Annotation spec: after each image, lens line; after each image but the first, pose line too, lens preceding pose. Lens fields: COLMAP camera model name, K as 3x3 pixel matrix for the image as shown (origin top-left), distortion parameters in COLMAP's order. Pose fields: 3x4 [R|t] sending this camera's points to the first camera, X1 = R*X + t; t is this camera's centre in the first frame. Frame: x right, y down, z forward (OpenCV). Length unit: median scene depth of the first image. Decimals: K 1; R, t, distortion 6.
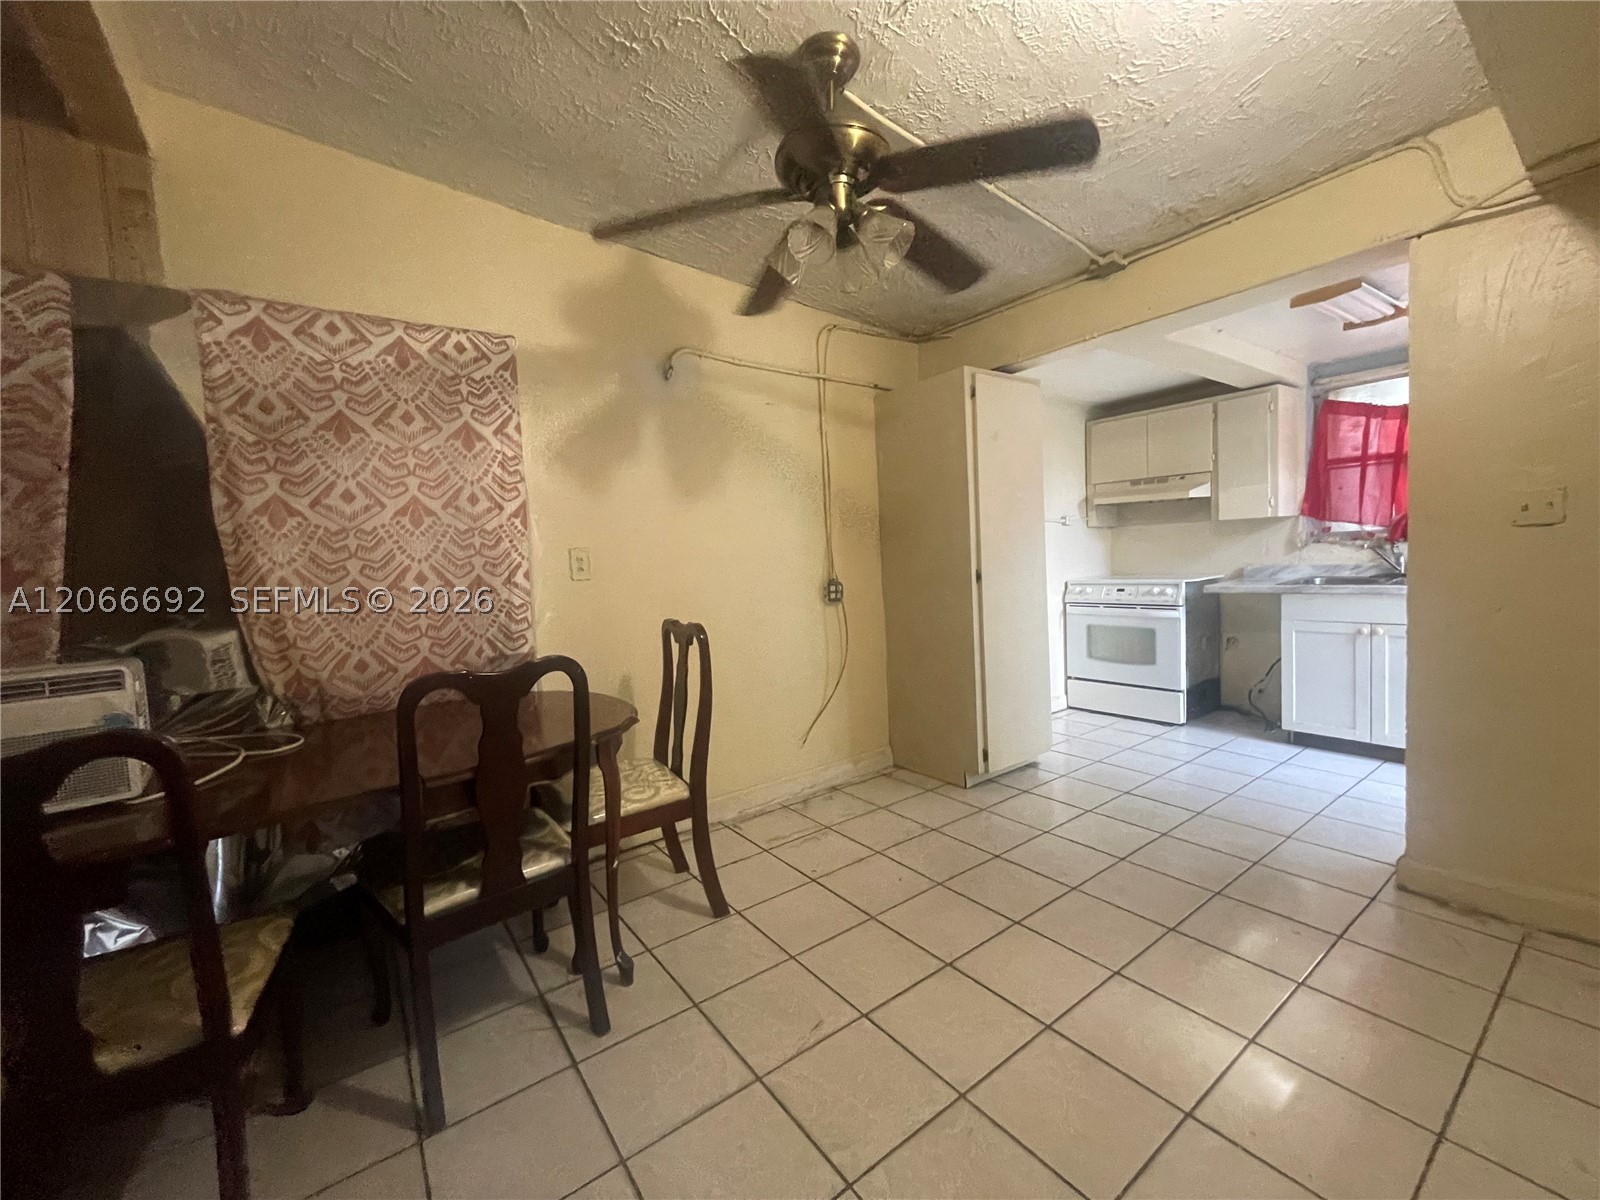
lens RADIAL K [[645.9, 0, 797.0], [0, 645.9, 596.6], [0, 0, 1]] dist [-0.002199, 0.001119]
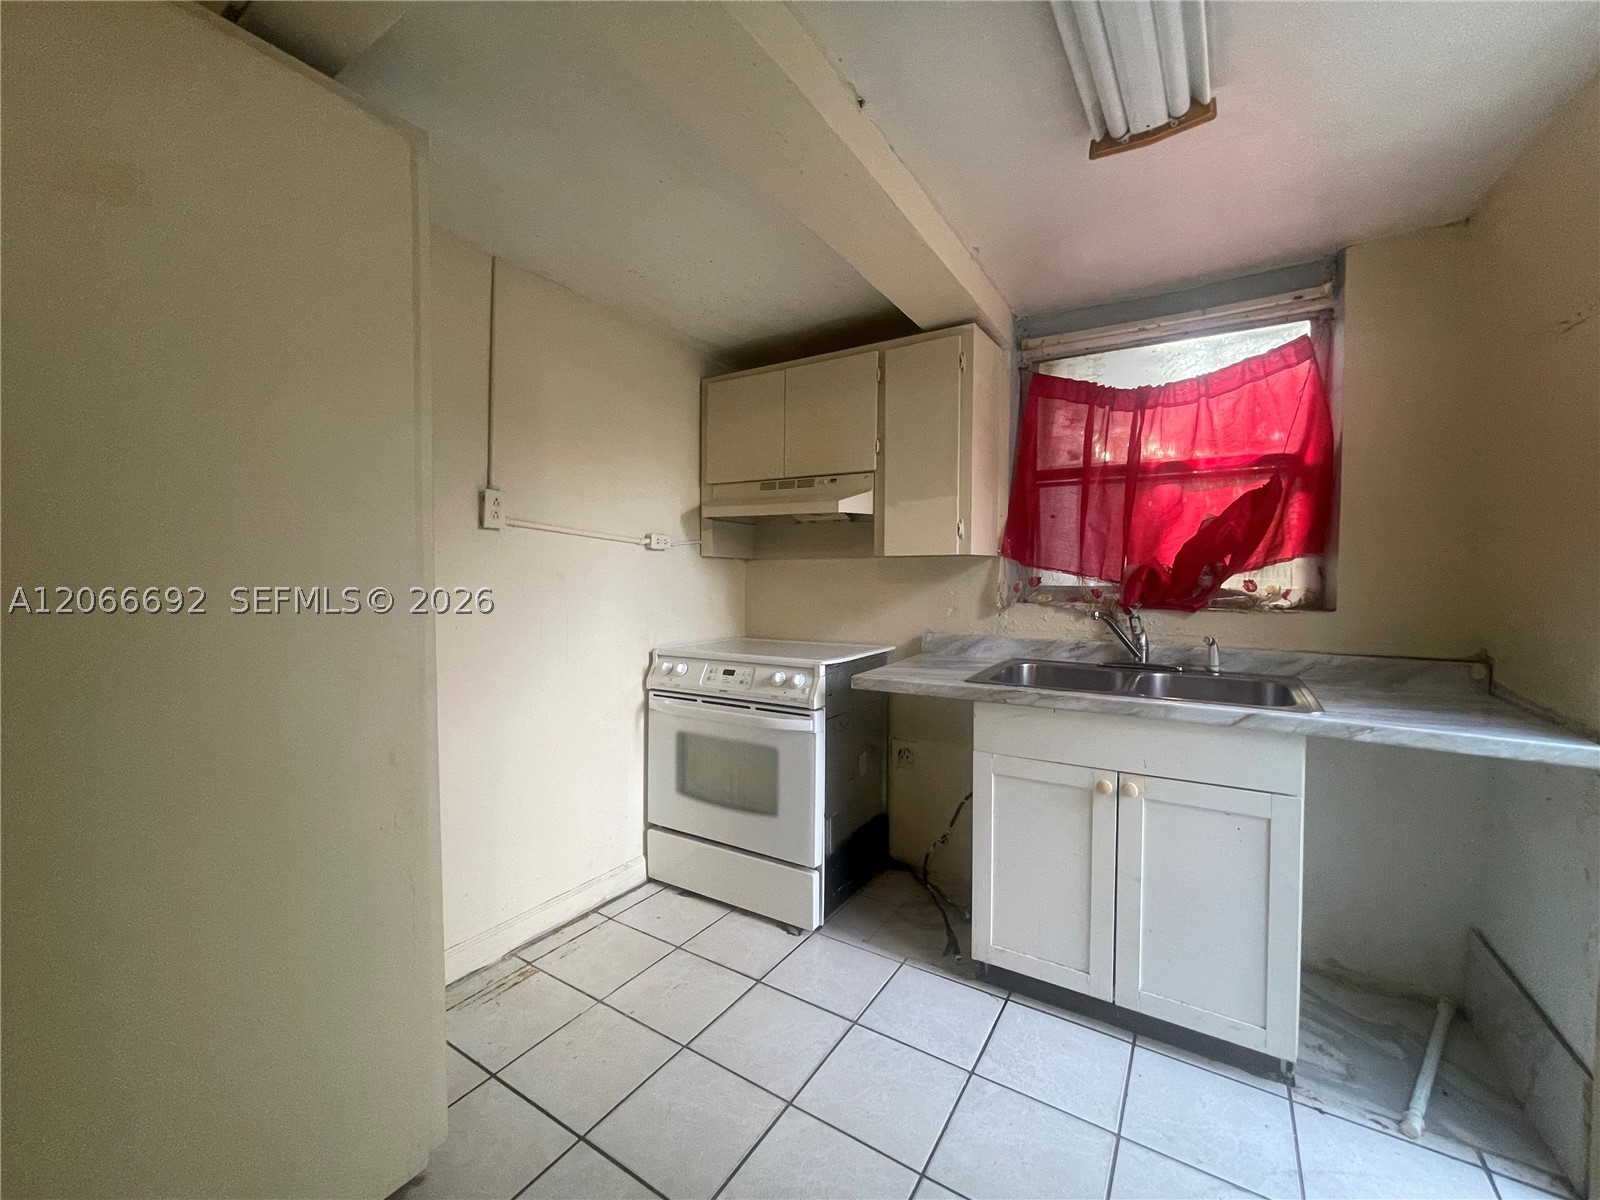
lens RADIAL K [[645.9, 0, 795.2], [0, 645.9, 595.6], [0, 0, 1]] dist [-0.002199, 0.001119]
pose [[0.931138, 0.044471, 0.361945, 0.382692], [-0.026930, 0.998212, -0.053368, -0.051106], [-0.363671, 0.039945, 0.930671, 0.507302]]
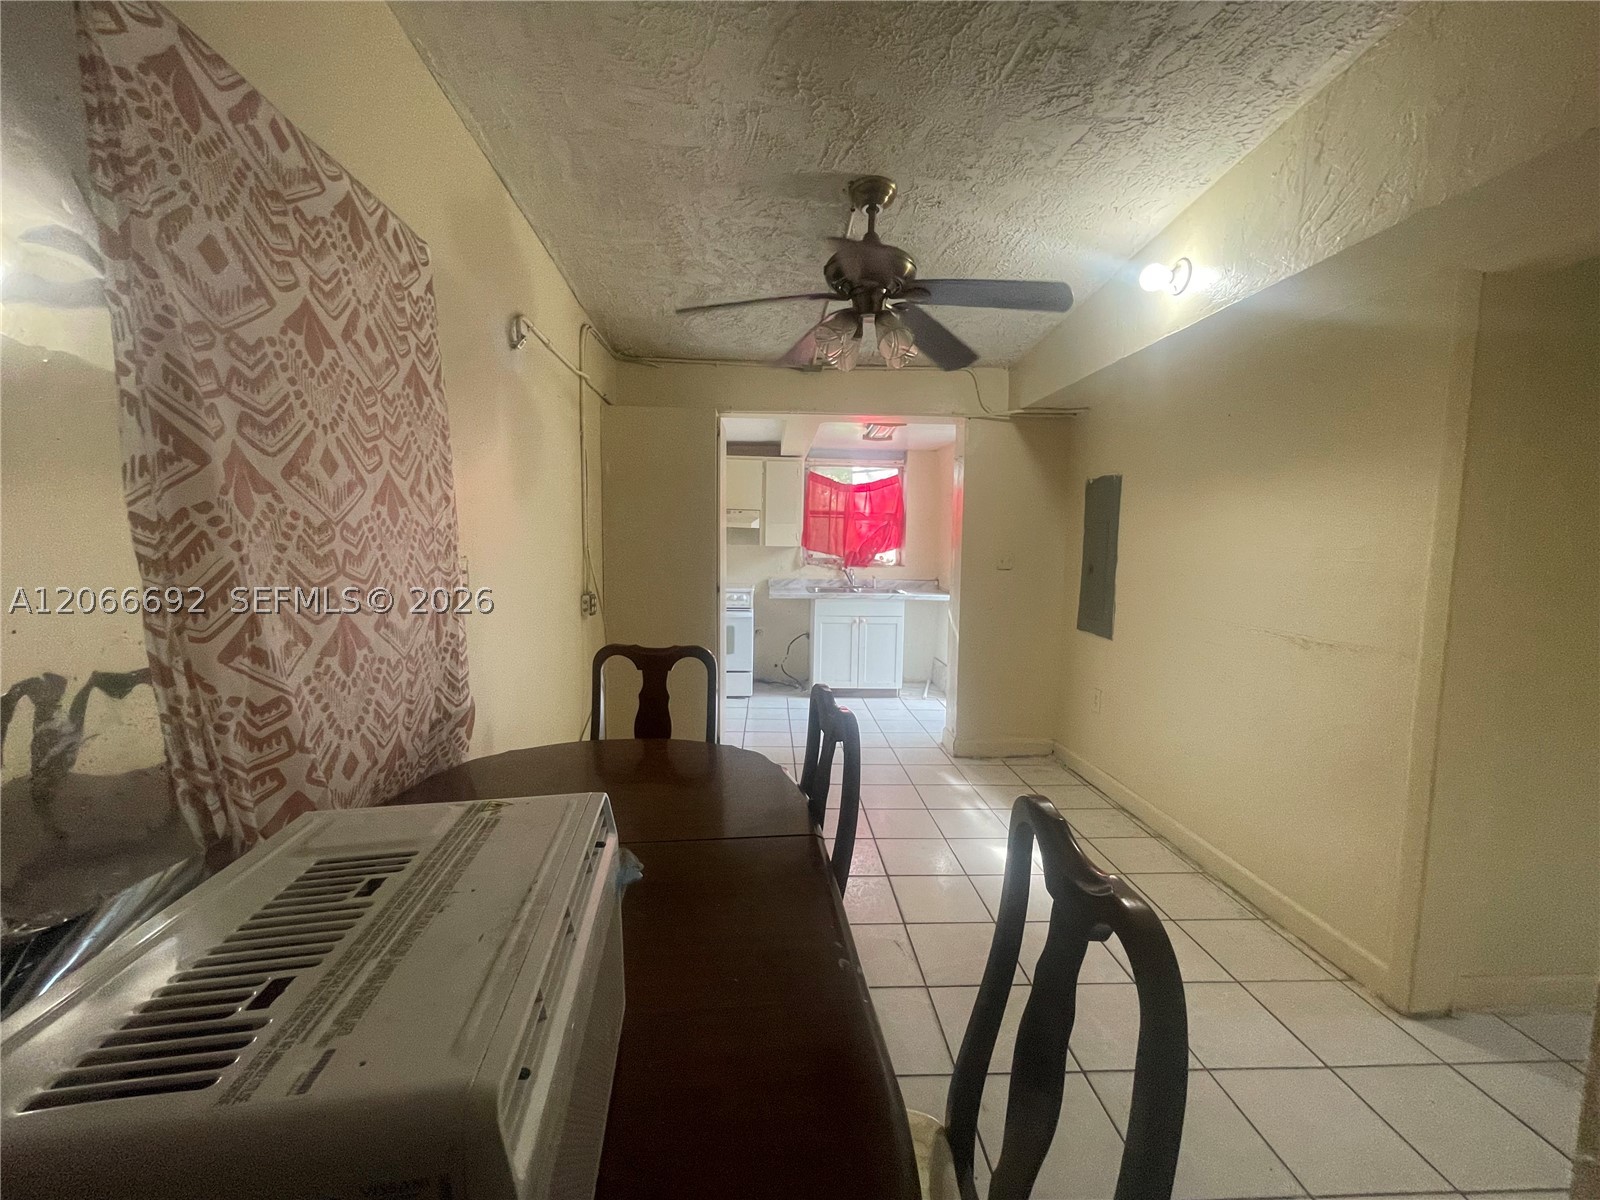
lens RADIAL K [[645.9, 0, 791.7], [0, 645.9, 600.6], [0, 0, 1]] dist [-0.002199, 0.001119]
pose [[0.552318, -0.018547, 0.833427, -0.484865], [0.009997, 0.999828, 0.015625, -0.021866], [-0.833574, -0.000298, 0.552408, 0.189354]]
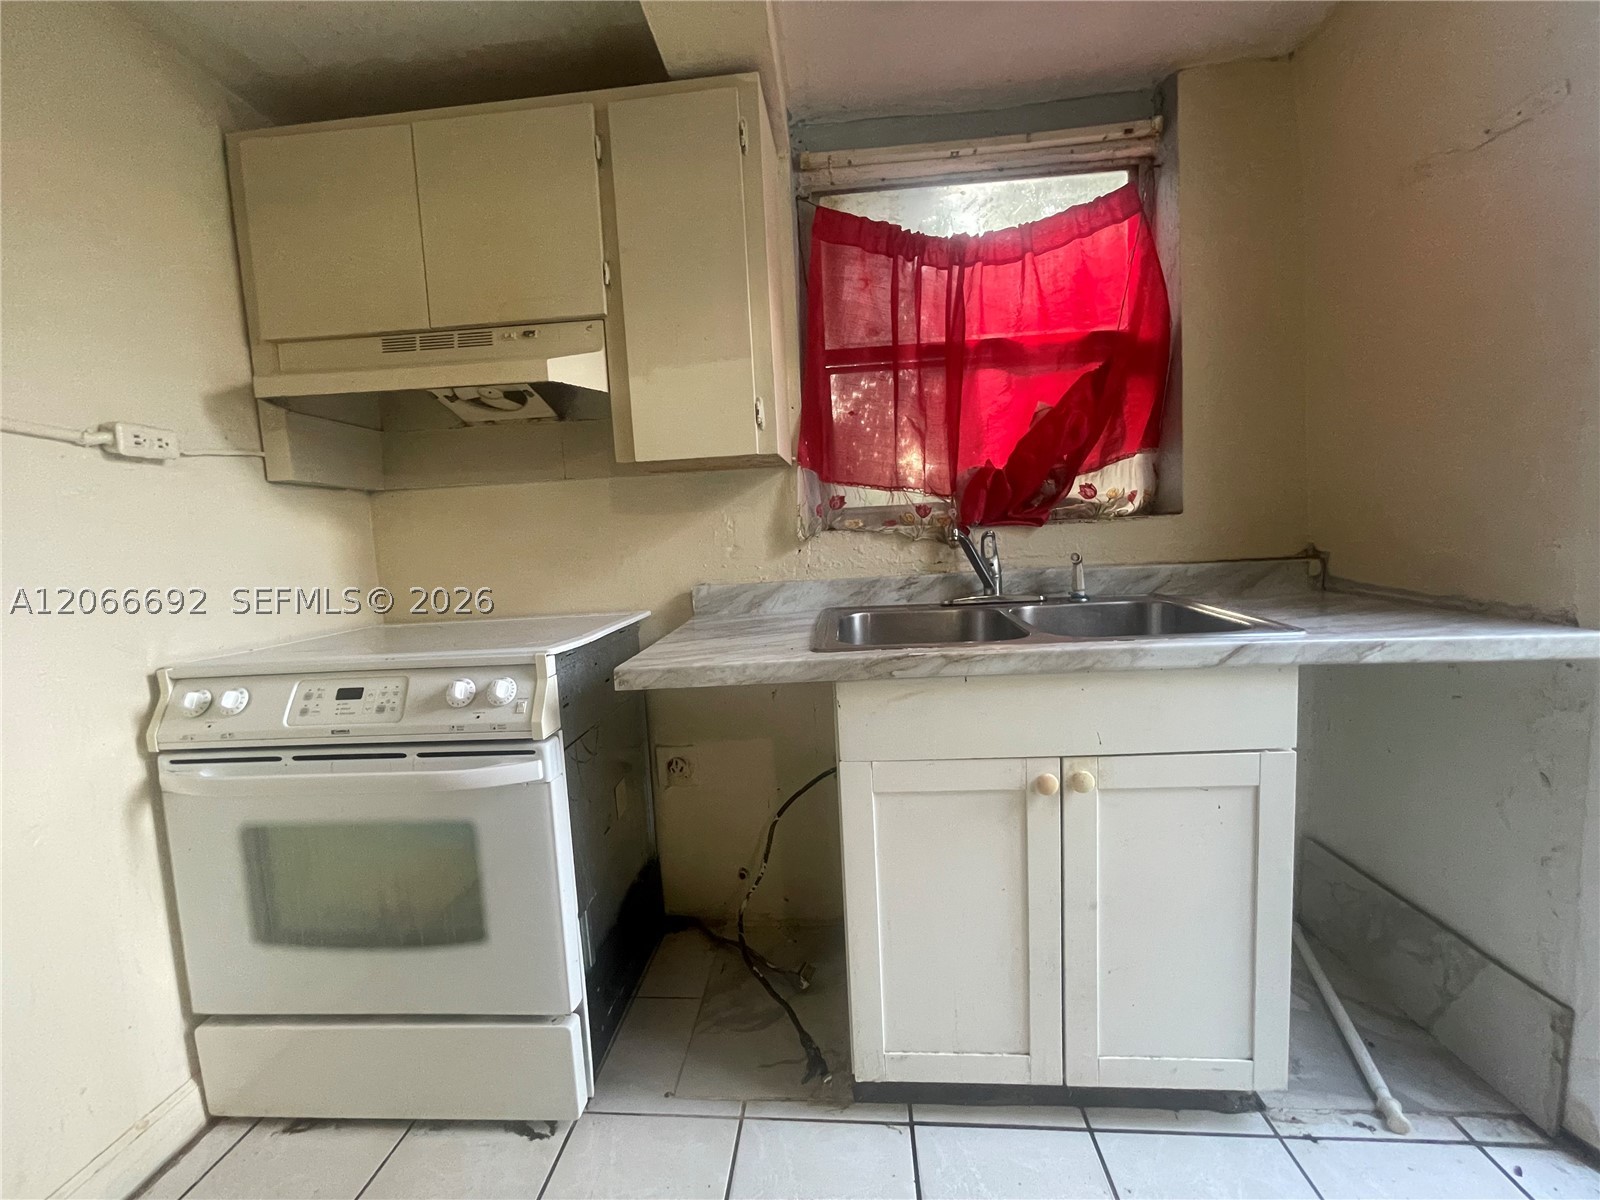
lens RADIAL K [[645.9, 0, 797.5], [0, 645.9, 598.2], [0, 0, 1]] dist [-0.002199, 0.001119]
pose [[0.653597, -0.057242, 0.754675, 0.455248], [0.069766, 0.997447, 0.015235, -0.045159], [-0.753620, 0.042693, 0.655922, 0.725480]]
